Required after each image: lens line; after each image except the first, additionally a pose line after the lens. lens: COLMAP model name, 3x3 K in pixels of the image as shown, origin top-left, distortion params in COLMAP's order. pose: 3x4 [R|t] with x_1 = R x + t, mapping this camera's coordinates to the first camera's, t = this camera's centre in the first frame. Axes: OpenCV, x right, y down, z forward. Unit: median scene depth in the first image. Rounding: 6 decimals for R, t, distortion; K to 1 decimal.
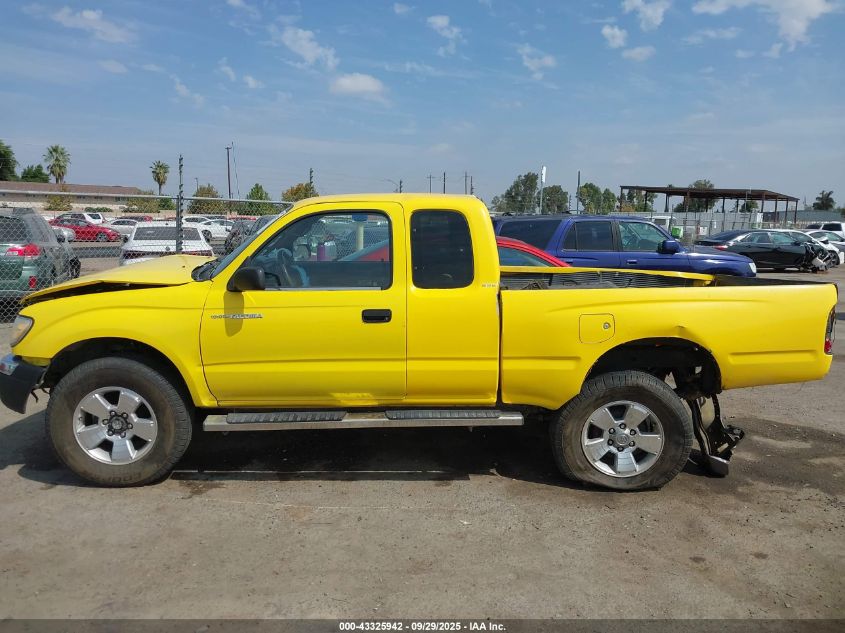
lens RADIAL K [[686.7, 0, 420.5], [0, 686.7, 320.4], [0, 0, 1]] dist [0.001858, -0.004797]
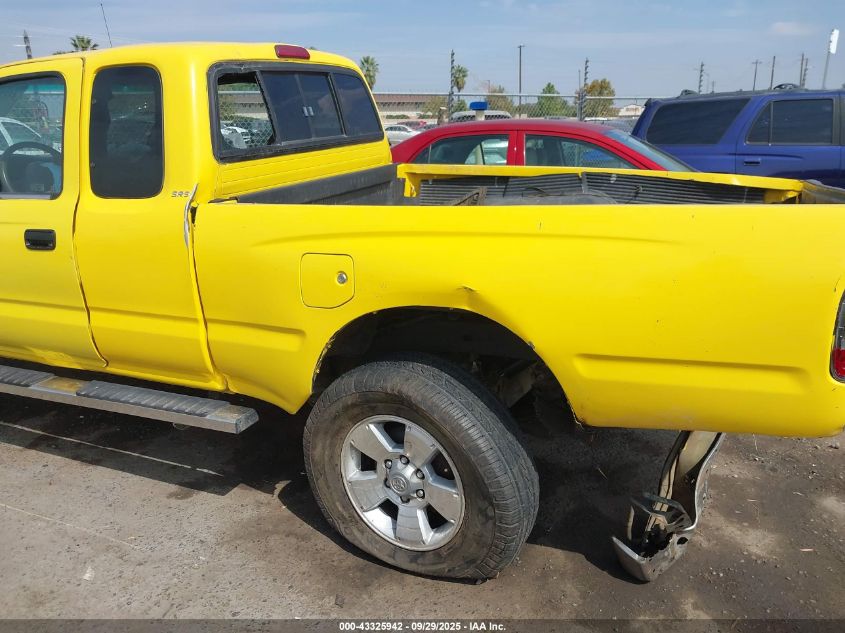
lens RADIAL K [[686.7, 0, 426.0], [0, 686.7, 319.7], [0, 0, 1]] dist [0.001858, -0.004797]
pose [[0.905844, 0.089304, -0.414091, 0.524103], [-0.033510, 0.989569, 0.140109, -0.033557], [0.422284, -0.113040, 0.899387, 0.528216]]
